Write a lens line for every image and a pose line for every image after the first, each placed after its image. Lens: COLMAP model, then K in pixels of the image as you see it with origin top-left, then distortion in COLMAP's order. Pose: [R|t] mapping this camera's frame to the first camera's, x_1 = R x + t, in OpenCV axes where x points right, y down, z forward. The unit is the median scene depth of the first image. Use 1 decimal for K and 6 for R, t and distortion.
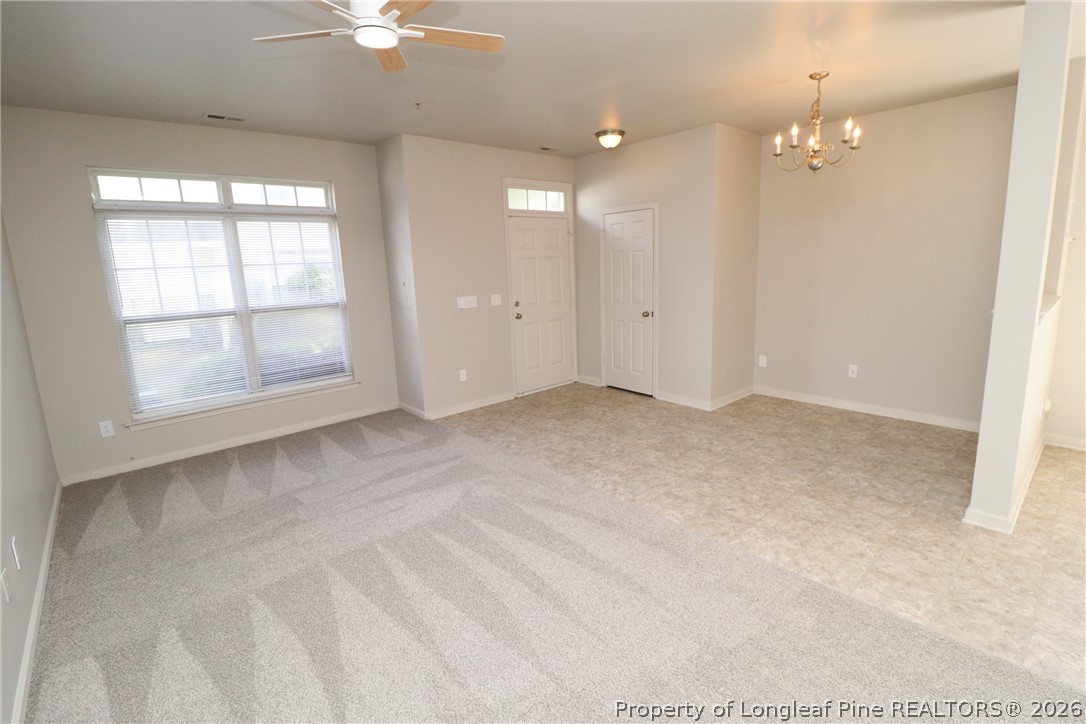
lens RADIAL K [[503.7, 0, 556.6], [0, 503.7, 354.0], [0, 0, 1]] dist [-0.004054, -0.007563]
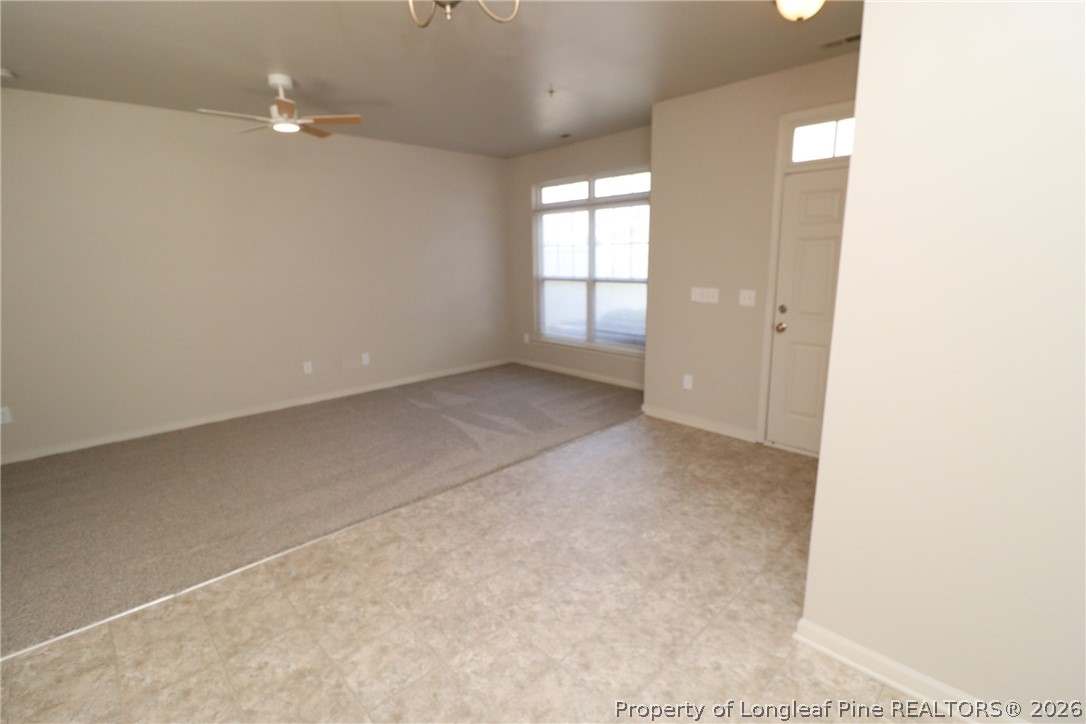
lens RADIAL K [[503.7, 0, 556.6], [0, 503.7, 354.0], [0, 0, 1]] dist [-0.004054, -0.007563]
pose [[0.038067, 0.231225, -0.972155, 0.711757], [-0.164907, 0.960975, 0.222108, -0.177823], [0.985574, 0.151860, 0.074712, 0.850403]]
